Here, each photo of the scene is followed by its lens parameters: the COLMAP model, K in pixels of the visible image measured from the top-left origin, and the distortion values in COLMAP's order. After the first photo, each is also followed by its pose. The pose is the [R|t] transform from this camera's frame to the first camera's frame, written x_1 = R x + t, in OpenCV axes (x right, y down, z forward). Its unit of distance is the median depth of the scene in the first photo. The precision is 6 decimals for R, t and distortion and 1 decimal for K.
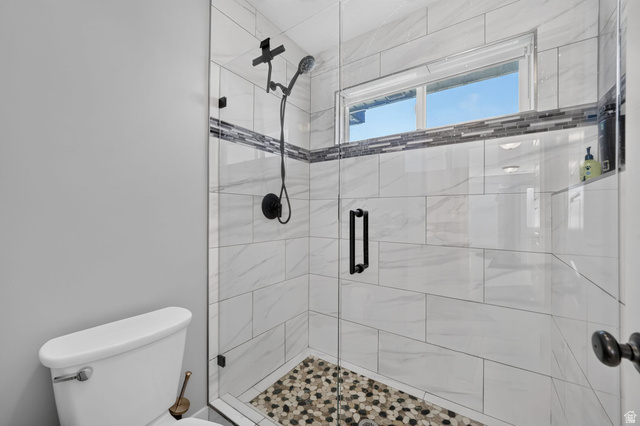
lens RADIAL K [[253.3, 0, 320.0], [0, 253.3, 213.0], [0, 0, 1]] dist [0.001116, 0.000052]
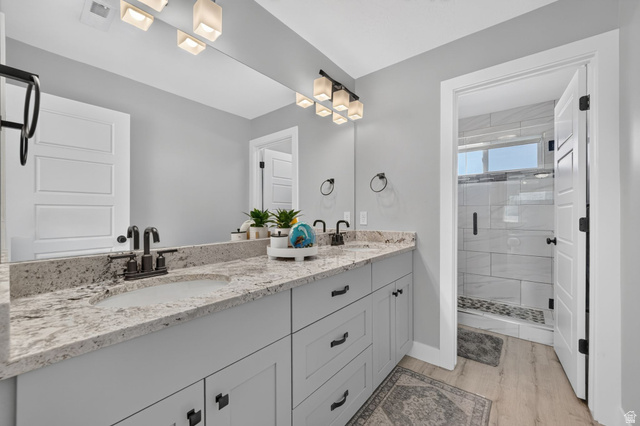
lens RADIAL K [[253.3, 0, 320.0], [0, 253.3, 213.0], [0, 0, 1]] dist [0.001116, 0.000052]
pose [[0.996870, -0.004737, -0.078922, -0.794737], [0.004542, 0.999986, -0.002652, -0.007003], [0.078933, 0.002286, 0.996877, -1.156736]]
